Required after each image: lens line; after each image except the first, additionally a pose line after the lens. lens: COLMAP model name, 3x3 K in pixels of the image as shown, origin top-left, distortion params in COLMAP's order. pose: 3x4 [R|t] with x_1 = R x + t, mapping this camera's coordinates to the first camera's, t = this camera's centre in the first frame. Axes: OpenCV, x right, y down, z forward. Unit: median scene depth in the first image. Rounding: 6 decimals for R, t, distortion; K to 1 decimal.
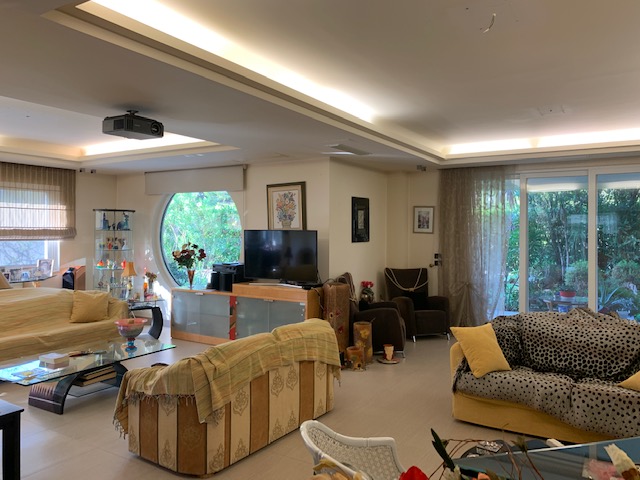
lens RADIAL K [[496.5, 0, 320.0], [0, 496.5, 240.0], [0, 0, 1]] dist [0.030950, -0.005988]
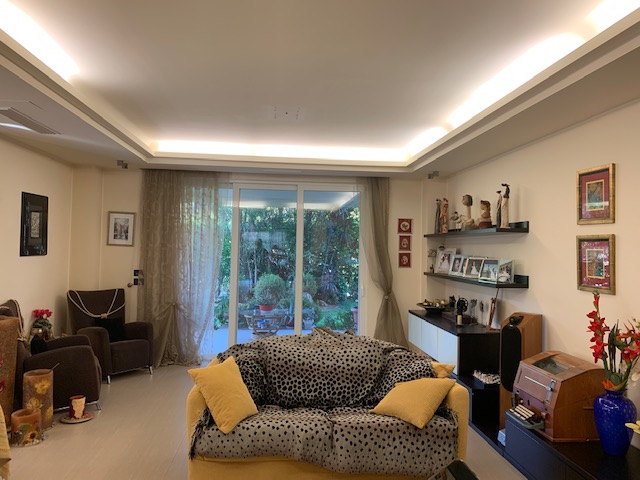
lens RADIAL K [[496.5, 0, 320.0], [0, 496.5, 240.0], [0, 0, 1]] dist [0.030950, -0.005988]
pose [[0.805893, 0.021124, 0.591684, -0.016638], [-0.003179, 0.999503, -0.031354, 0.002730], [-0.592052, 0.023387, 0.805560, 0.191313]]
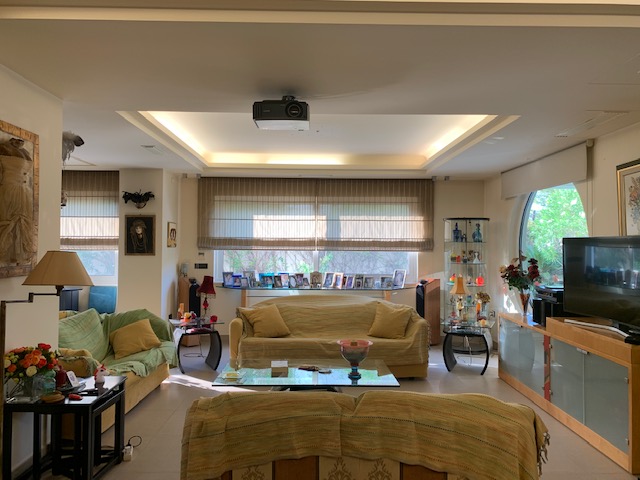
lens RADIAL K [[489.5, 0, 320.0], [0, 489.5, 240.0], [0, 0, 1]] dist [0.004074, -0.000610]
pose [[0.520644, -0.009577, -0.853720, 0.323351], [-0.021980, 0.999455, -0.024616, 0.007965], [0.853491, 0.031581, 0.520150, 0.524500]]
